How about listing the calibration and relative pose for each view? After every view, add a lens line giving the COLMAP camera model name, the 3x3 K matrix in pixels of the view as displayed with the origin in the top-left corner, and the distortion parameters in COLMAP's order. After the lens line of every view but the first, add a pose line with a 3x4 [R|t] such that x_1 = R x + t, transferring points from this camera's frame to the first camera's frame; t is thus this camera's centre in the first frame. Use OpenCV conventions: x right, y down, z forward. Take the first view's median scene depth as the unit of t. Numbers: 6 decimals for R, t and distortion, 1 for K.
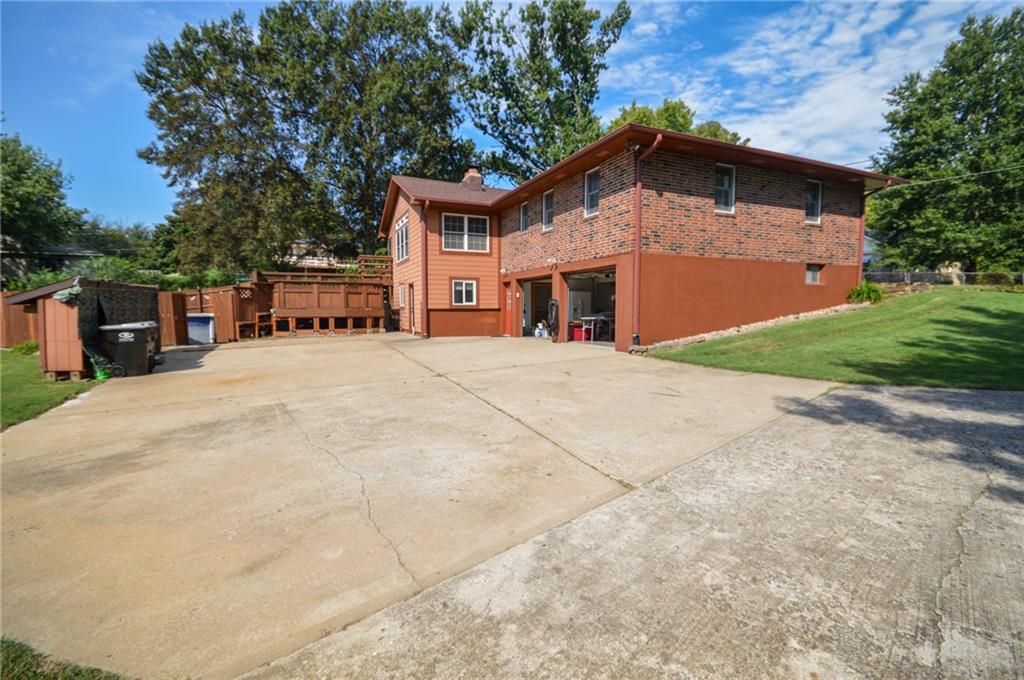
lens RADIAL K [[456.1, 0, 511.6], [0, 456.1, 339.6], [0, 0, 1]] dist [0.000210, -0.006819]
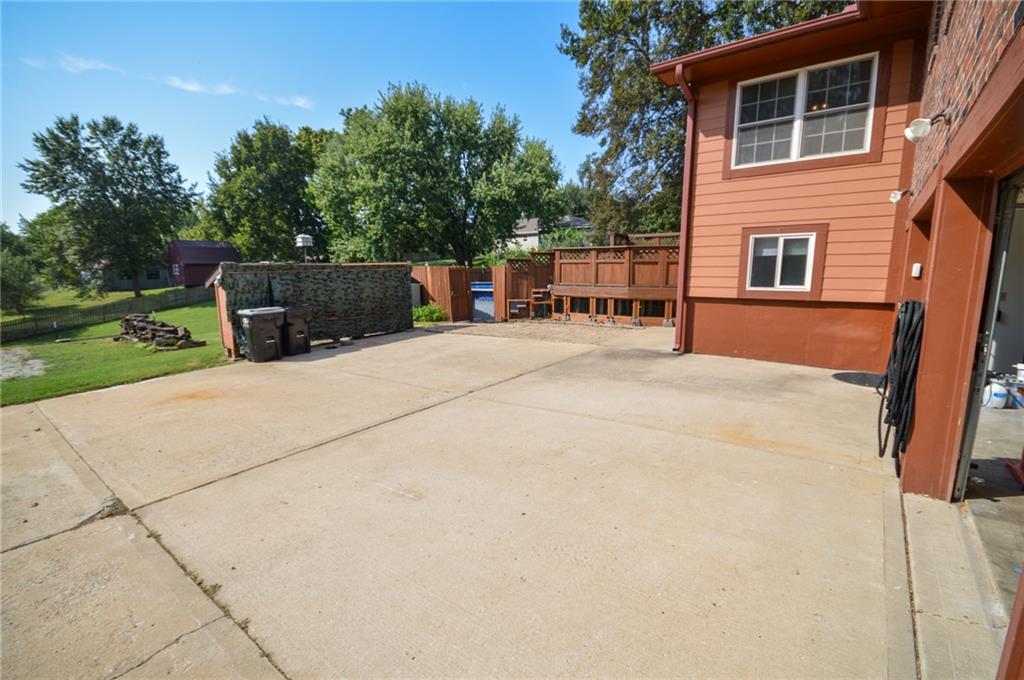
lens RADIAL K [[456.1, 0, 514.1], [0, 456.1, 340.9], [0, 0, 1]] dist [0.000210, -0.006819]
pose [[0.473434, 0.140082, -0.869619, 0.156172], [-0.058545, 0.990094, 0.127615, -0.067167], [0.878882, -0.009505, 0.476945, 0.554808]]
